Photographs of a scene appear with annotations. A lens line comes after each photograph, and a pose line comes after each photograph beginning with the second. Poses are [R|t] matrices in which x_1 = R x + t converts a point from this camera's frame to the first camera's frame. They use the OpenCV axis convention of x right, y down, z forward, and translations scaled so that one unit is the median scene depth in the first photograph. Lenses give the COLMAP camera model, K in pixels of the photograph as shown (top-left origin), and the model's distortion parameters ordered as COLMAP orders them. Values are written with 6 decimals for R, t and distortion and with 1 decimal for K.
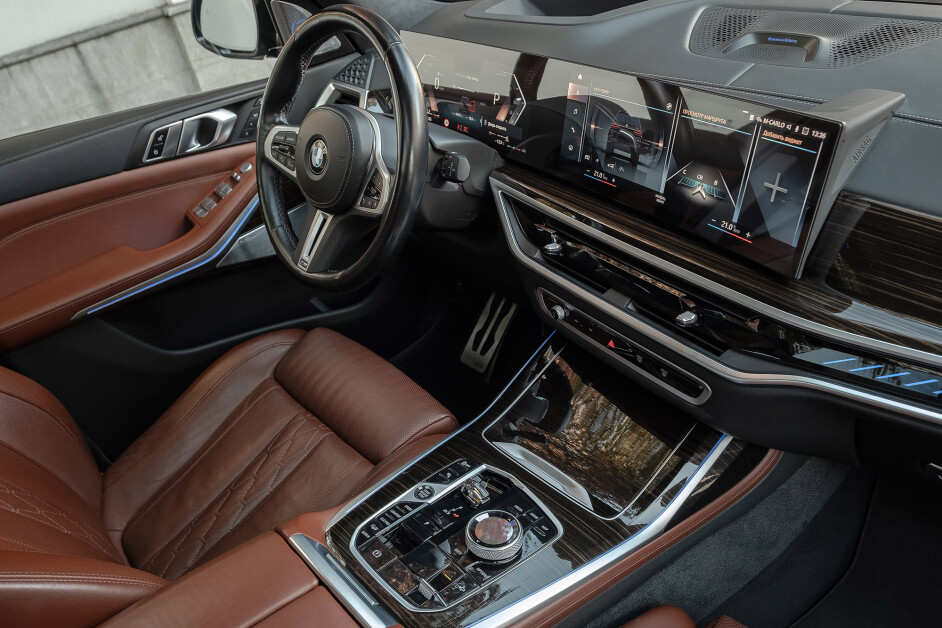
lens RADIAL K [[667.4, 0, 465.7], [0, 667.4, 325.2], [0, 0, 1]] dist [0.003191, -0.002651]
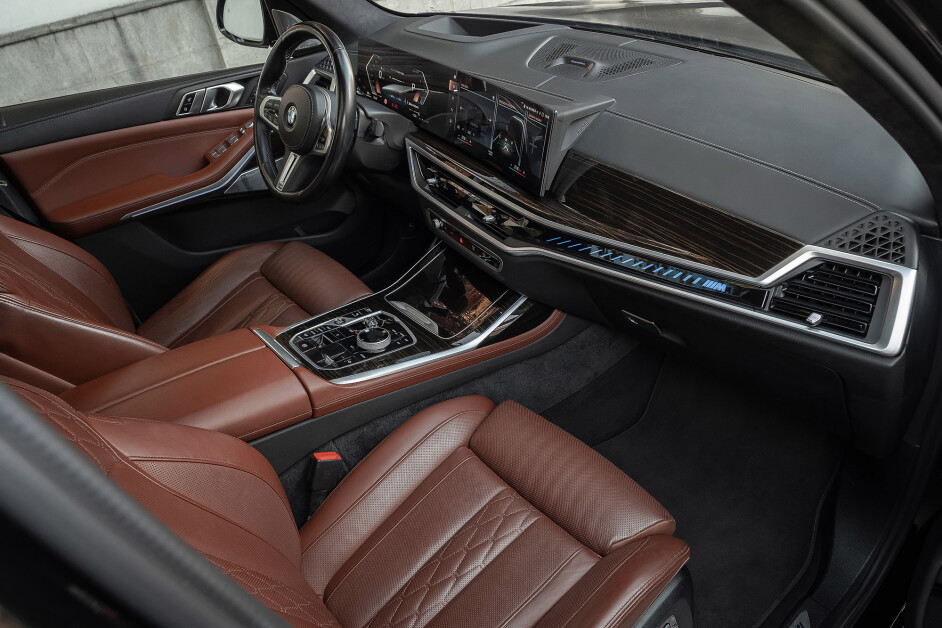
lens RADIAL K [[664.8, 0, 498.8], [0, 664.8, 315.5], [0, 0, 1]] dist [0.001246, 0.001024]
pose [[0.998069, 0.056102, 0.026653, 0.208946], [-0.056135, 0.998423, 0.000506, 0.155415], [-0.026582, -0.002001, 0.999645, -0.480587]]
